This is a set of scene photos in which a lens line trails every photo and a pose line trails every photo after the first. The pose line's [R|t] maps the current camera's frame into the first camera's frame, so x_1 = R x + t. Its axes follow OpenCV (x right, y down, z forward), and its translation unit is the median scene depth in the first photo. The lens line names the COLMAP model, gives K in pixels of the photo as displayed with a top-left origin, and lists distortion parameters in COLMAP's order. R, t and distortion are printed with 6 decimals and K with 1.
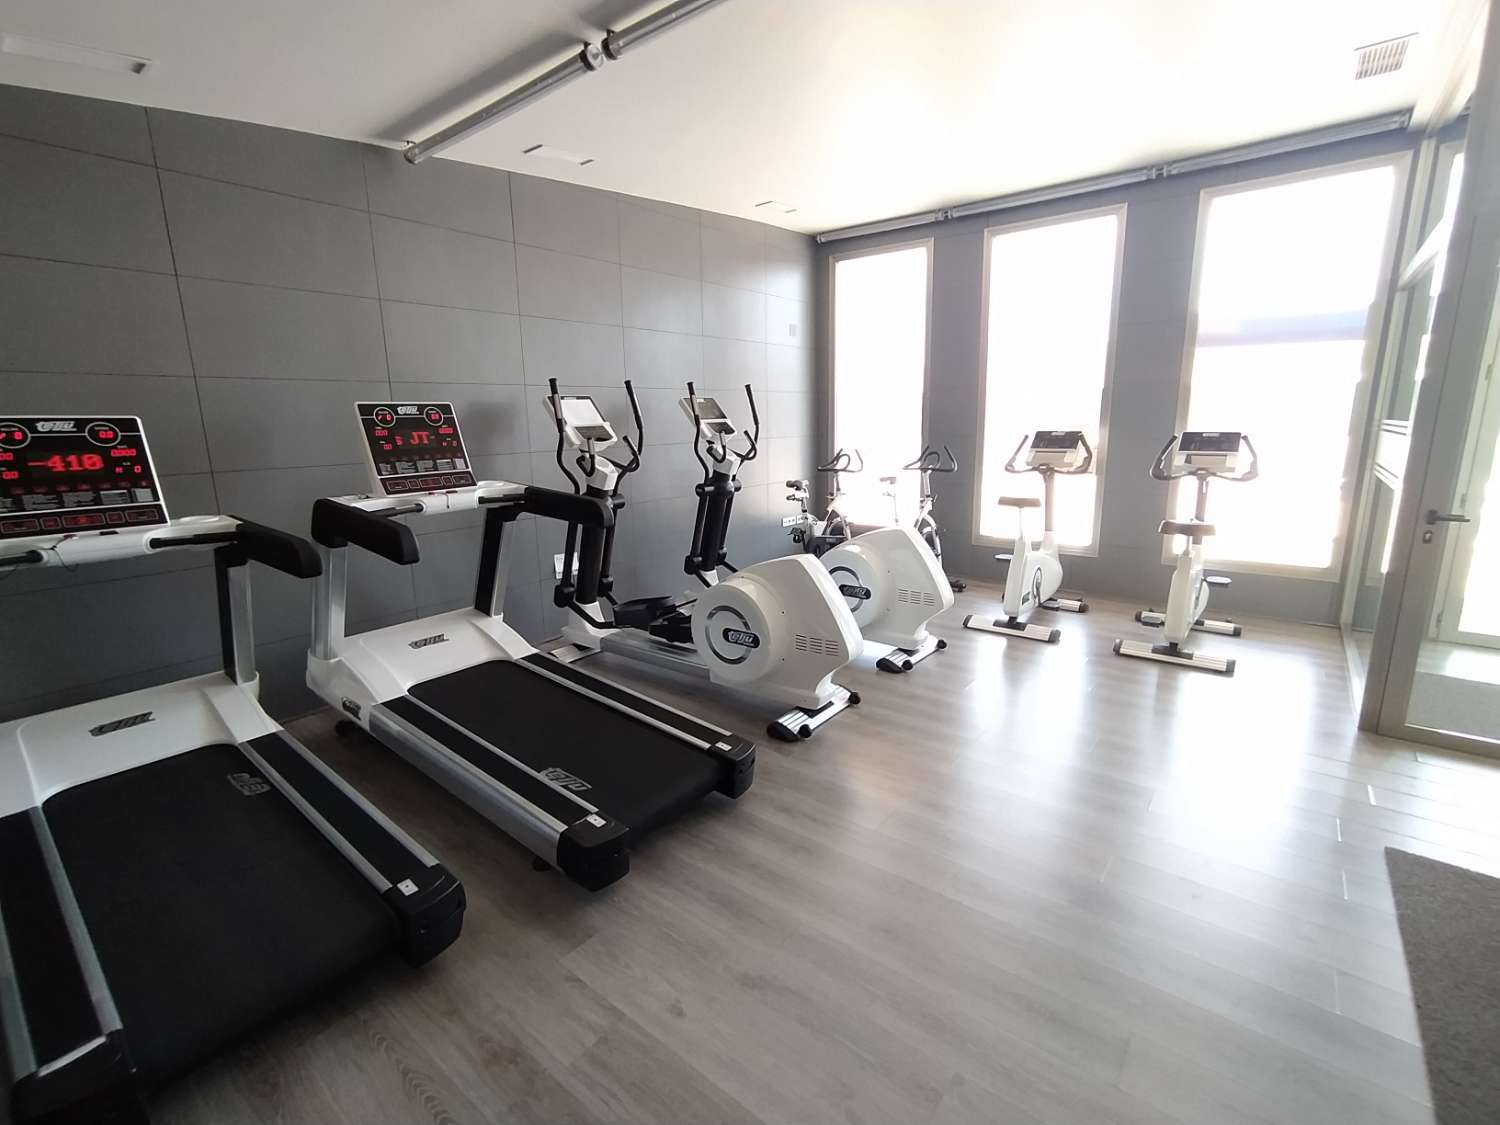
lens RADIAL K [[696.0, 0, 764.3], [0, 696.0, 562.8], [0, 0, 1]] dist [-0.029555, 0.014561]
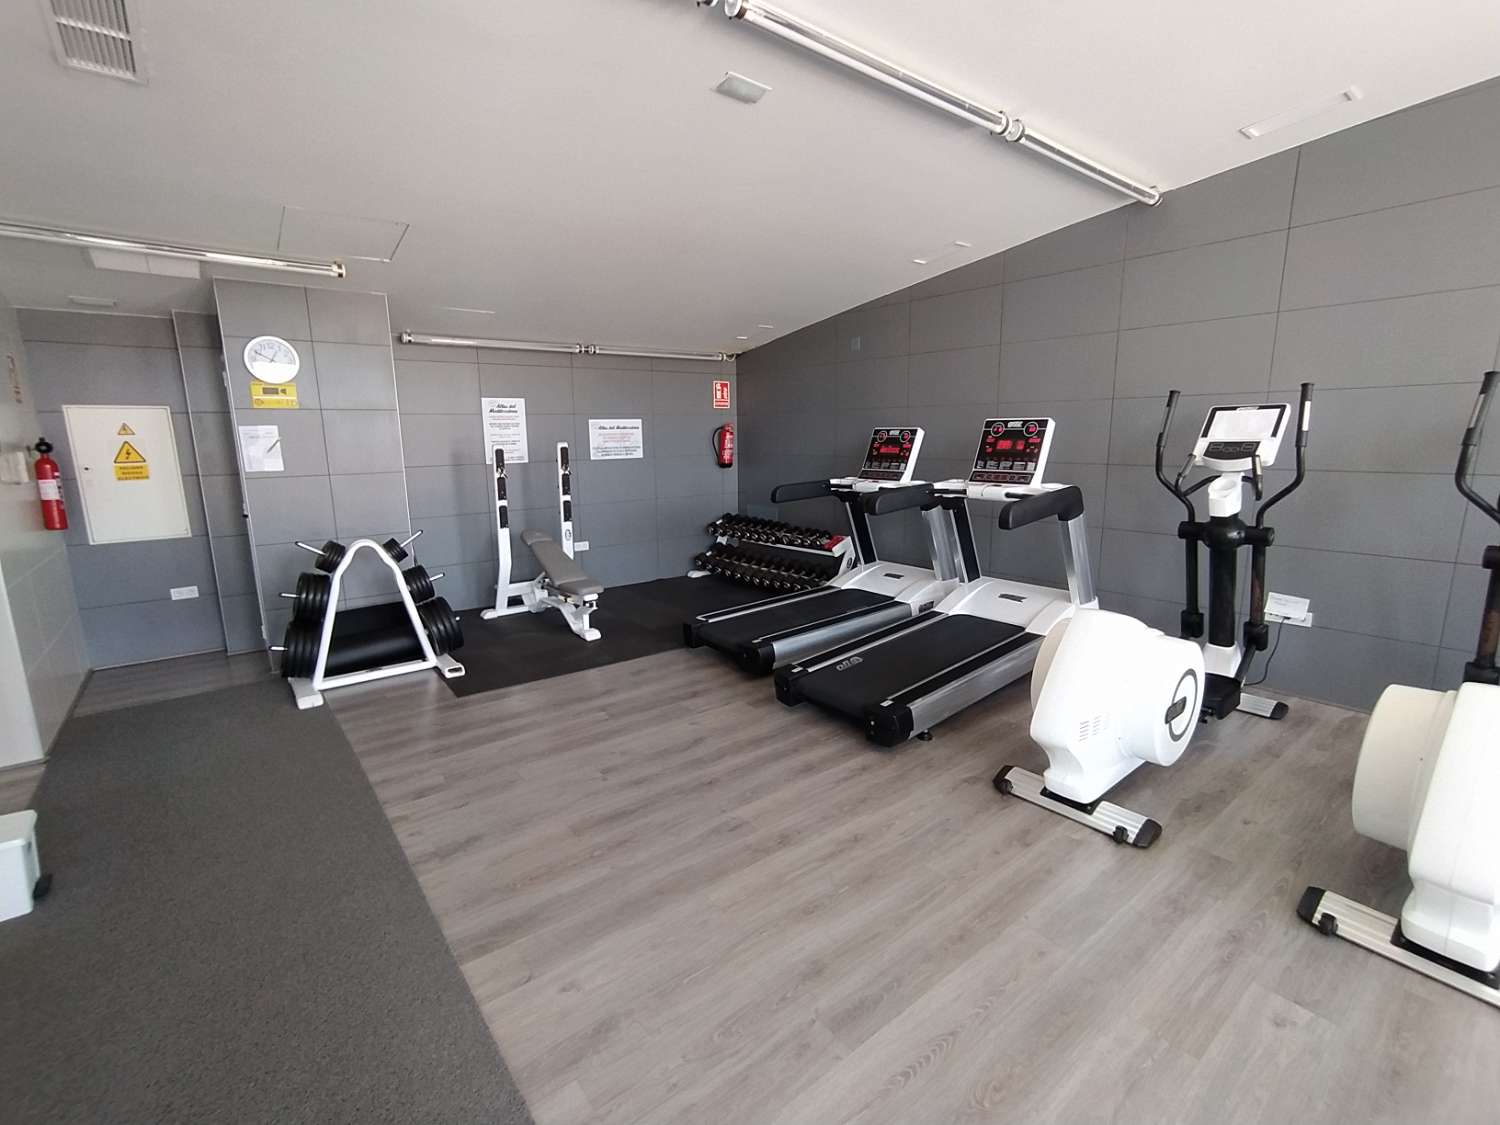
lens RADIAL K [[696.0, 0, 764.3], [0, 696.0, 562.8], [0, 0, 1]] dist [-0.029555, 0.014561]
pose [[-0.224847, 0.226003, -0.947822, 1.000824], [-0.167200, 0.949353, 0.266033, -0.249073], [0.959942, 0.218293, -0.175672, 0.841953]]
